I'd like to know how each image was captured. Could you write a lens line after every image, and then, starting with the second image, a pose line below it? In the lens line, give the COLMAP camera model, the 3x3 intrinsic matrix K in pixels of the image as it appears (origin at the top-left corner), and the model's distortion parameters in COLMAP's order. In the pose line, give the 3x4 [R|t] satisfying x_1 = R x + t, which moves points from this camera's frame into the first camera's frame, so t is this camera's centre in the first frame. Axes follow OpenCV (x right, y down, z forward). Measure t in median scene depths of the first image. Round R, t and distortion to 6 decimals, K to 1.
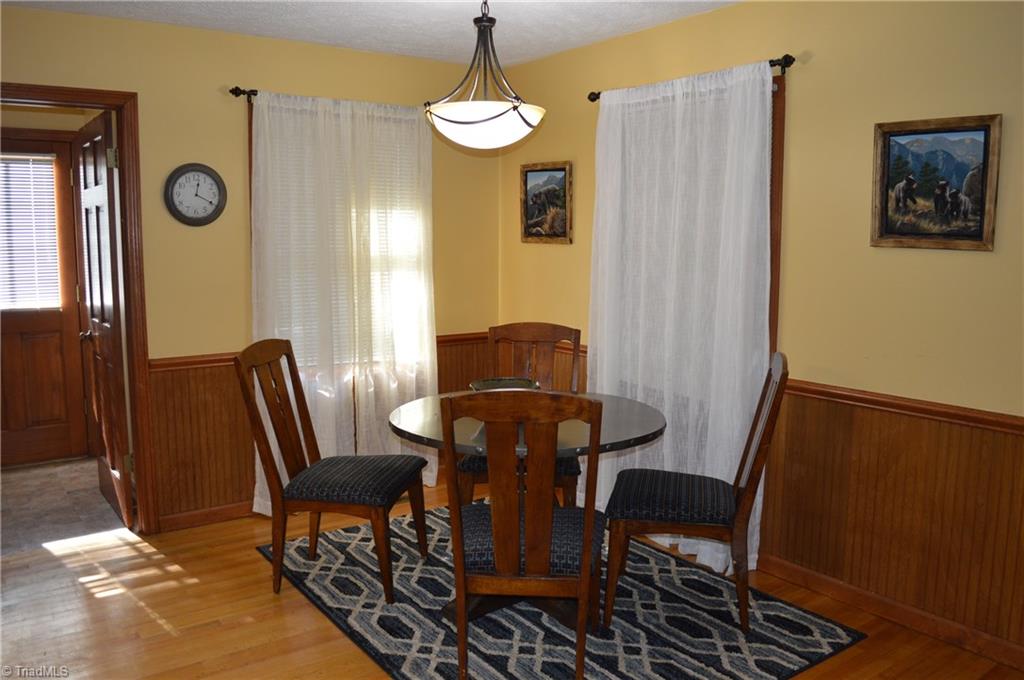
lens RADIAL K [[815.0, 0, 512.5], [0, 815.0, 341.0], [0, 0, 1]] dist [-0.084542, 0.007045]
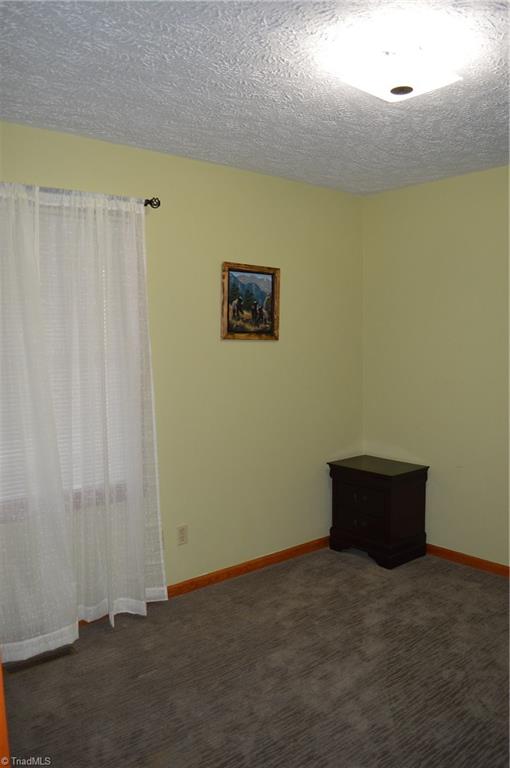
lens RADIAL K [[611.3, 0, 255.3], [0, 611.3, 384.4], [0, 0, 1]] dist [-0.084542, 0.007045]
pose [[-0.046791, -0.080818, 0.995630, -0.810295], [0.141773, 0.986094, 0.086707, -0.140971], [-0.988793, 0.145211, -0.034683, 1.093952]]
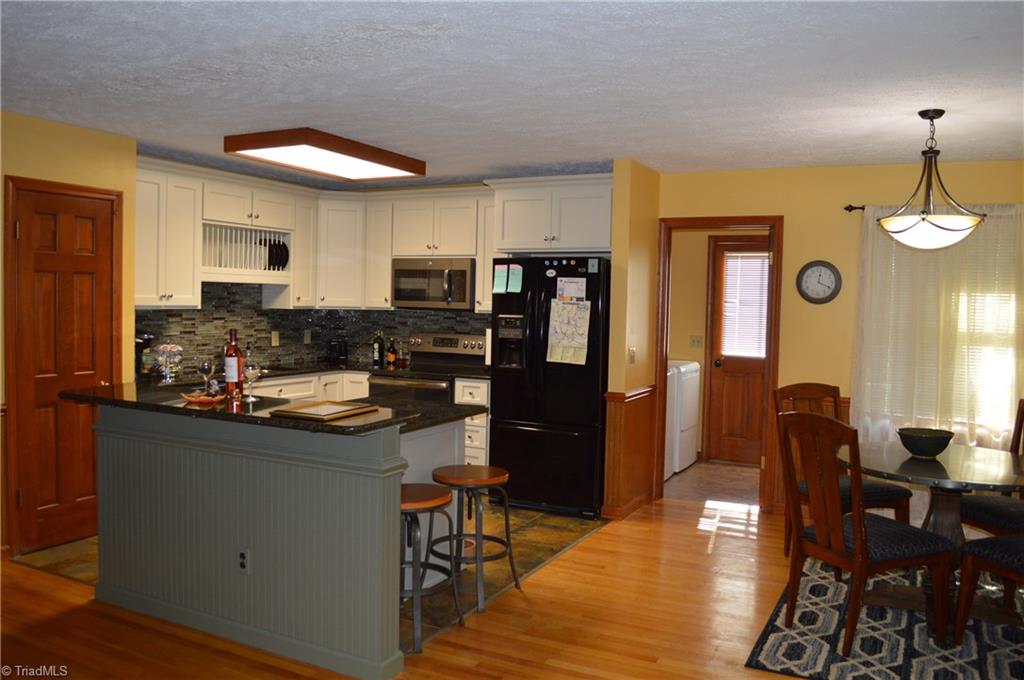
lens RADIAL K [[815.0, 0, 510.9], [0, 815.0, 339.4], [0, 0, 1]] dist [-0.084542, 0.007045]
pose [[0.449457, 0.048583, -0.891980, 0.573485], [-0.133617, 0.990943, -0.013354, 0.009693], [0.883253, 0.125186, 0.451878, -0.105555]]
